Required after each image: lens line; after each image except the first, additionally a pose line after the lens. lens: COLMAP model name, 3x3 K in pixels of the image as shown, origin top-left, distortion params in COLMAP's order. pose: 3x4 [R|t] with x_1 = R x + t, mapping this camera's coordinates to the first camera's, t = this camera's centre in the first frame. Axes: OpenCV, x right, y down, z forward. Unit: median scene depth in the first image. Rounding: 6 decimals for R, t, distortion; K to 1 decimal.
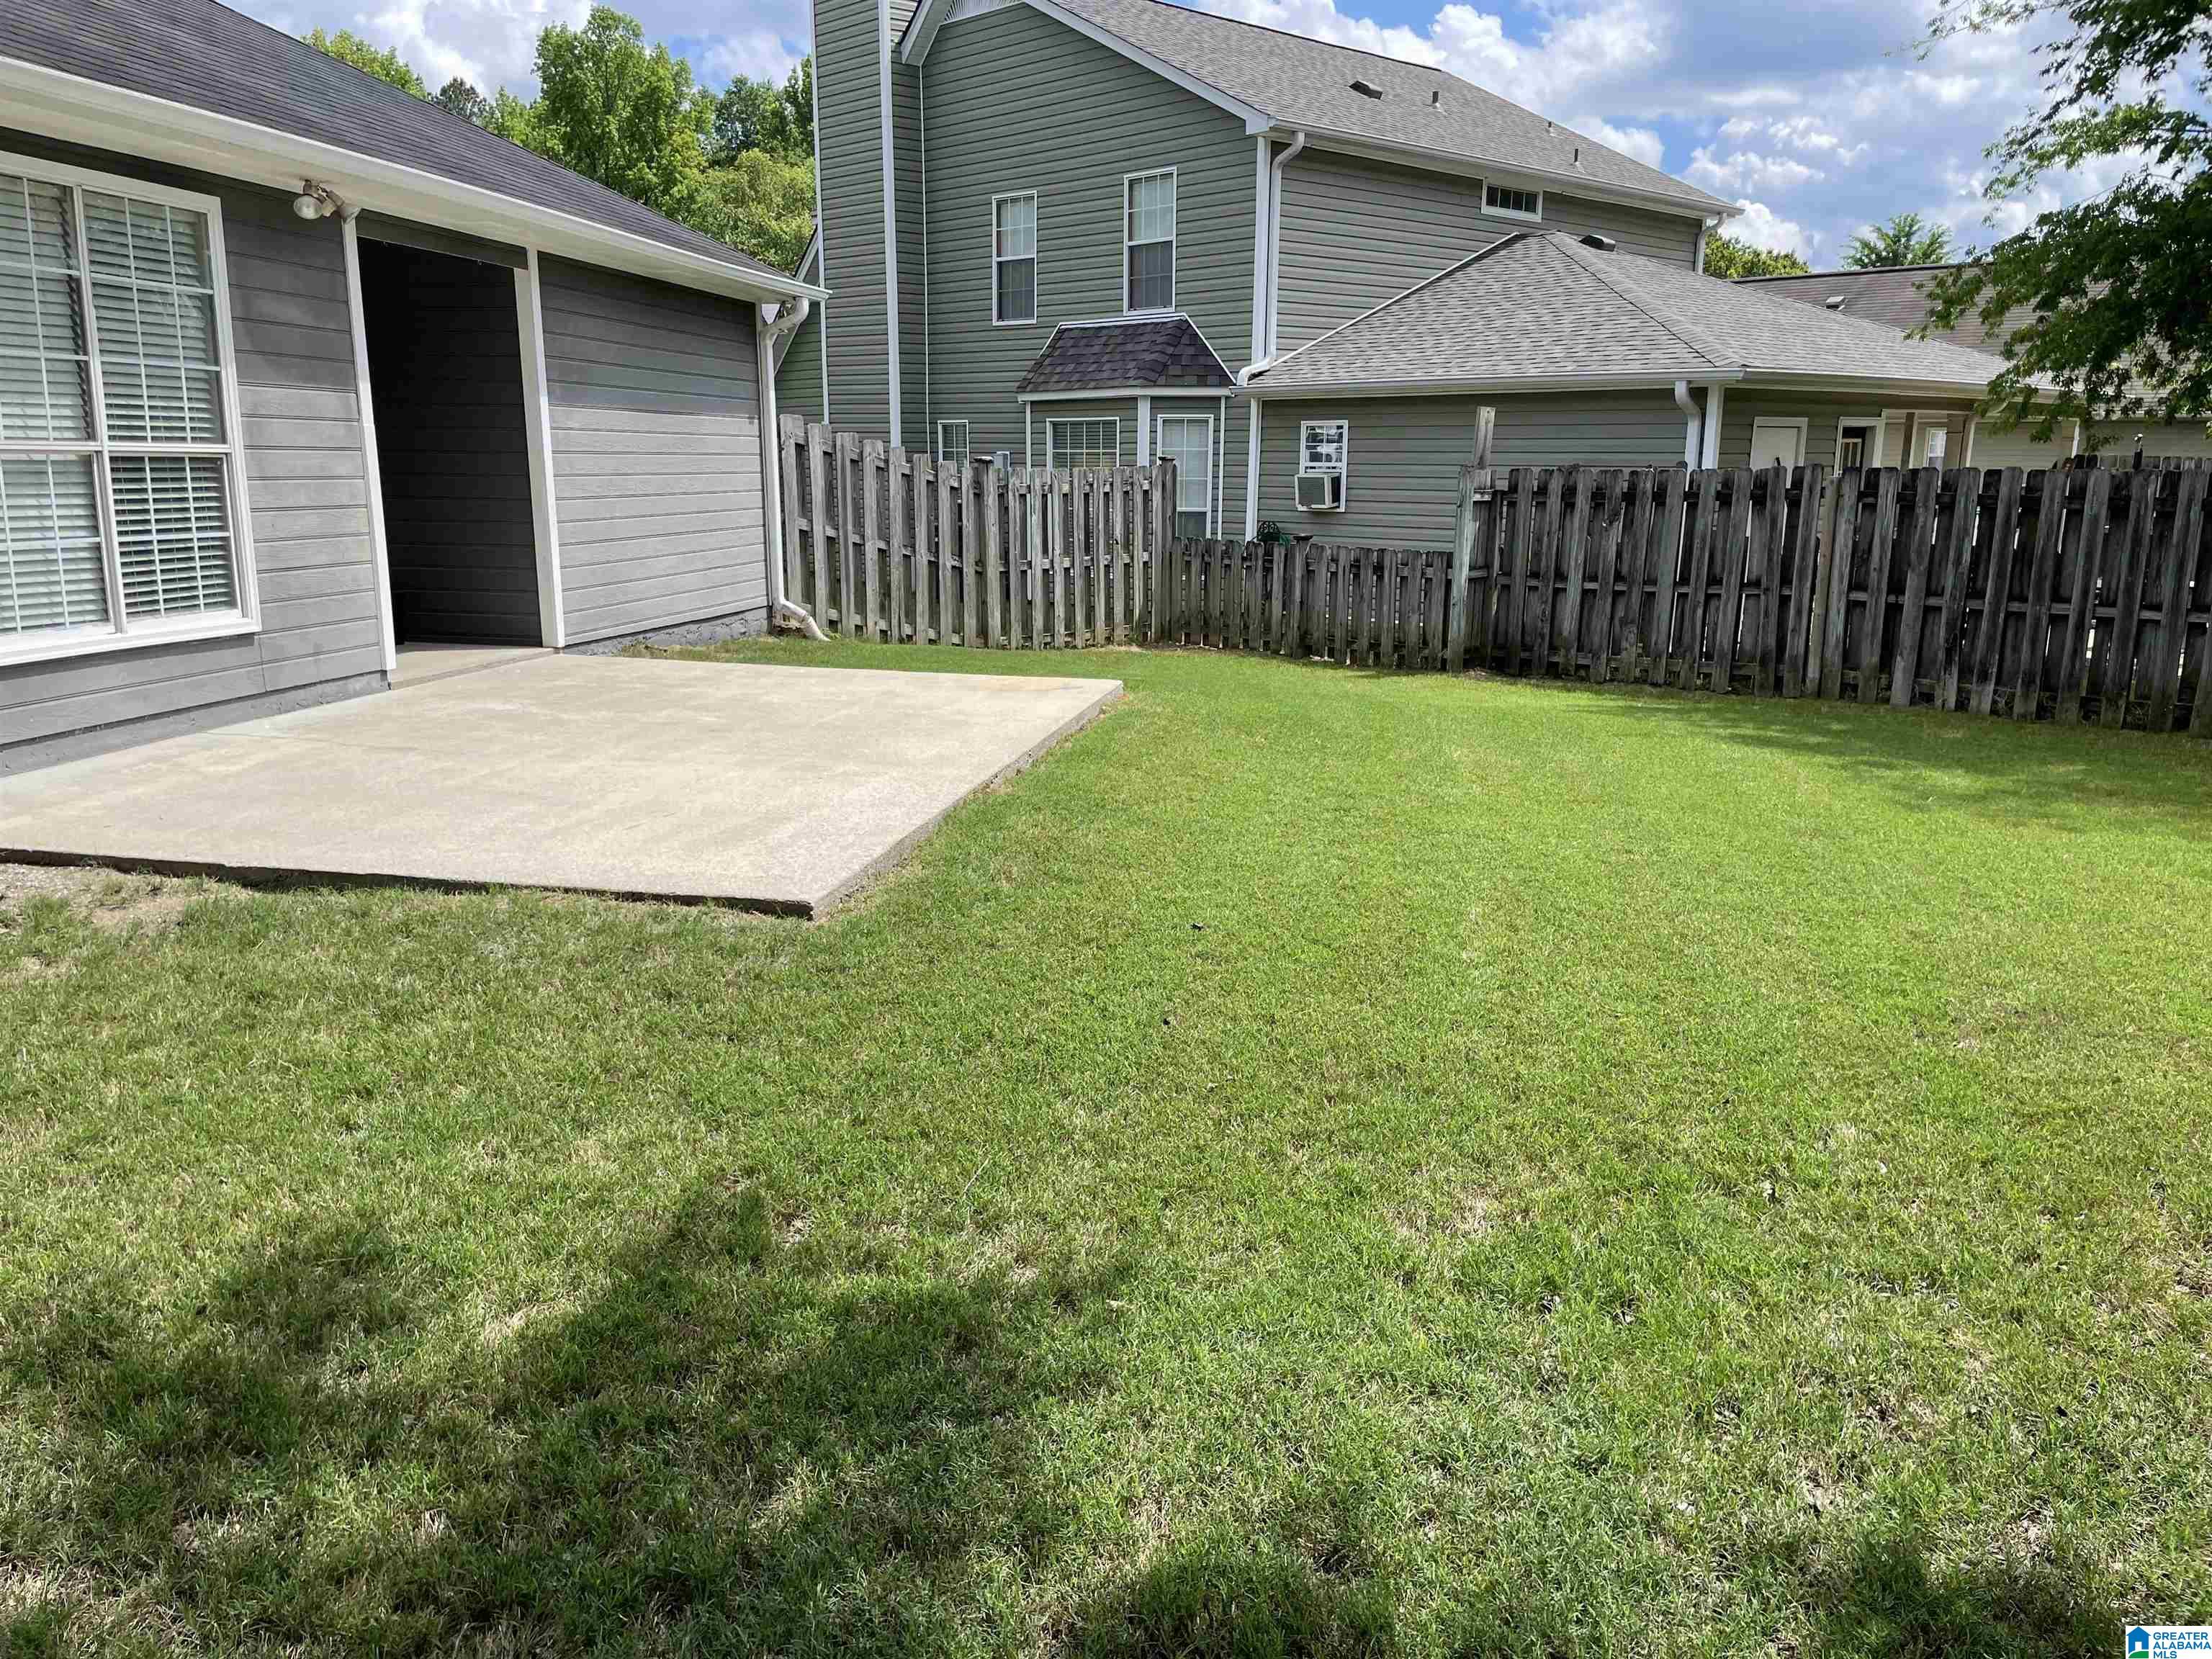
lens RADIAL K [[1645.3, 0, 1106.0], [0, 1645.3, 829.5], [0, 0, 1]] dist [0.076649, -0.167346]
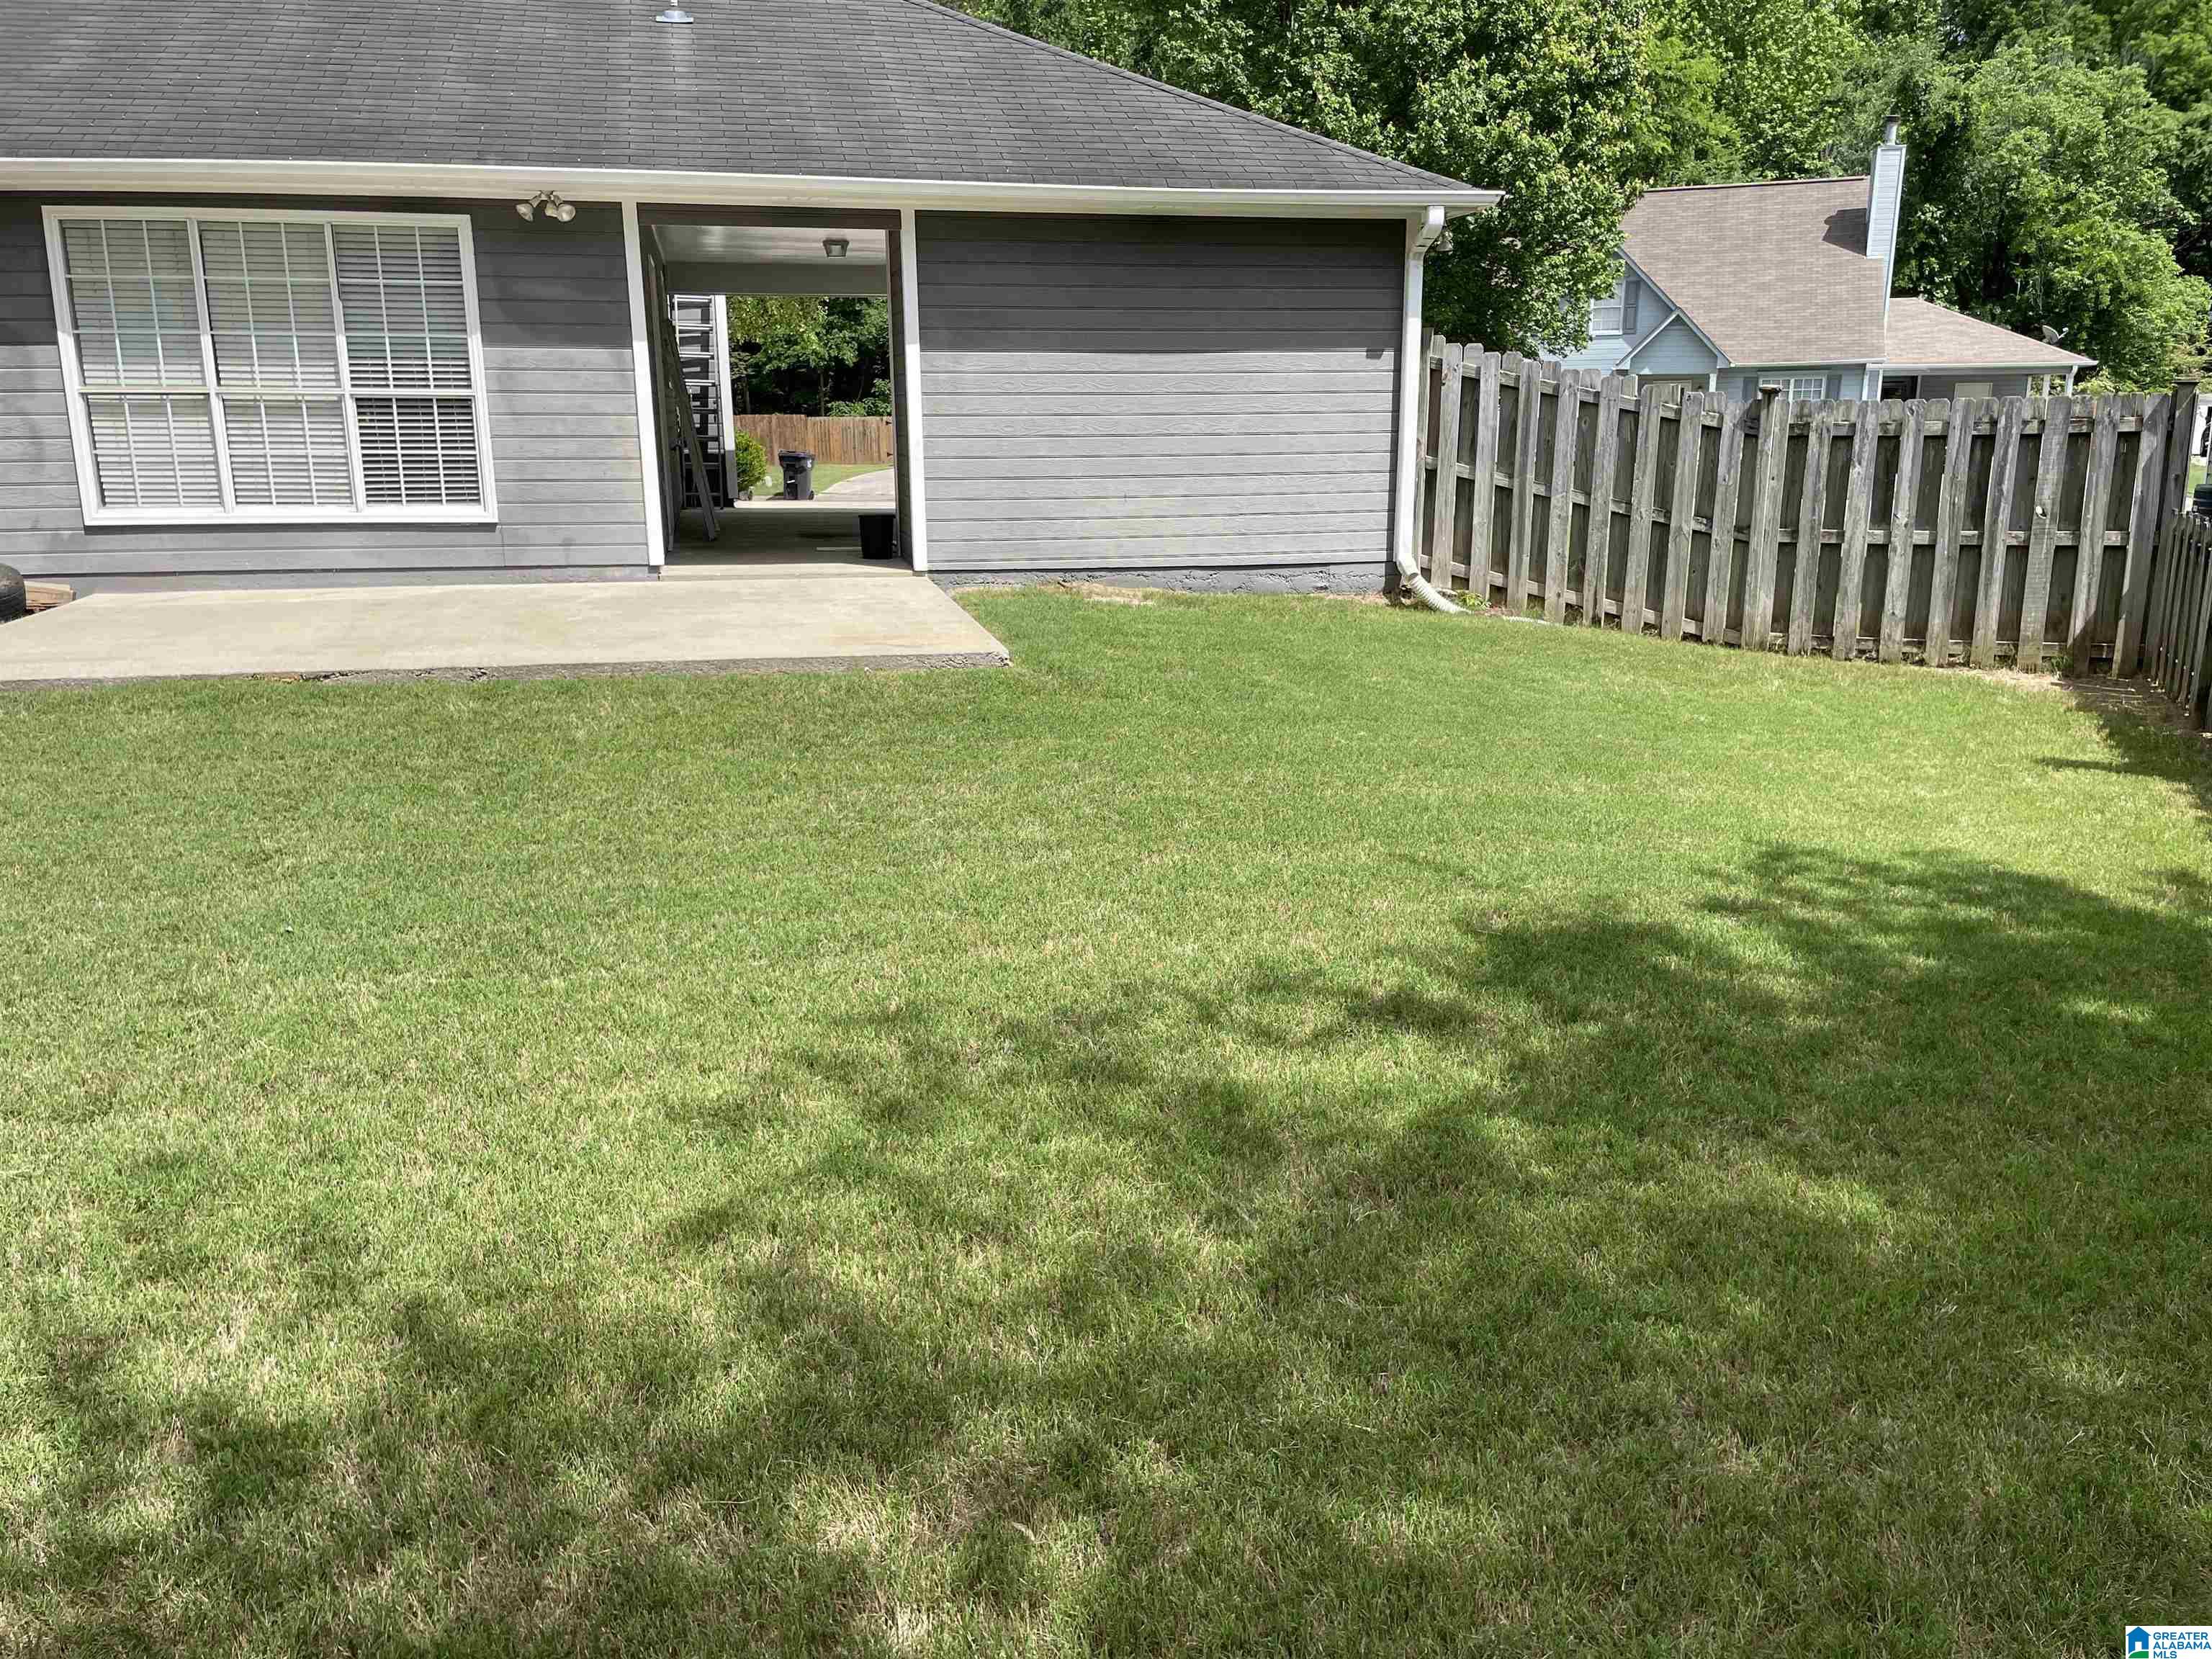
lens RADIAL K [[1645.3, 0, 1106.0], [0, 1645.3, 829.5], [0, 0, 1]] dist [0.076649, -0.167346]
pose [[0.395667, 0.206013, -0.894990, 0.550632], [-0.190644, 0.971712, 0.139392, -0.086530], [0.898389, 0.115472, 0.423749, 0.480681]]
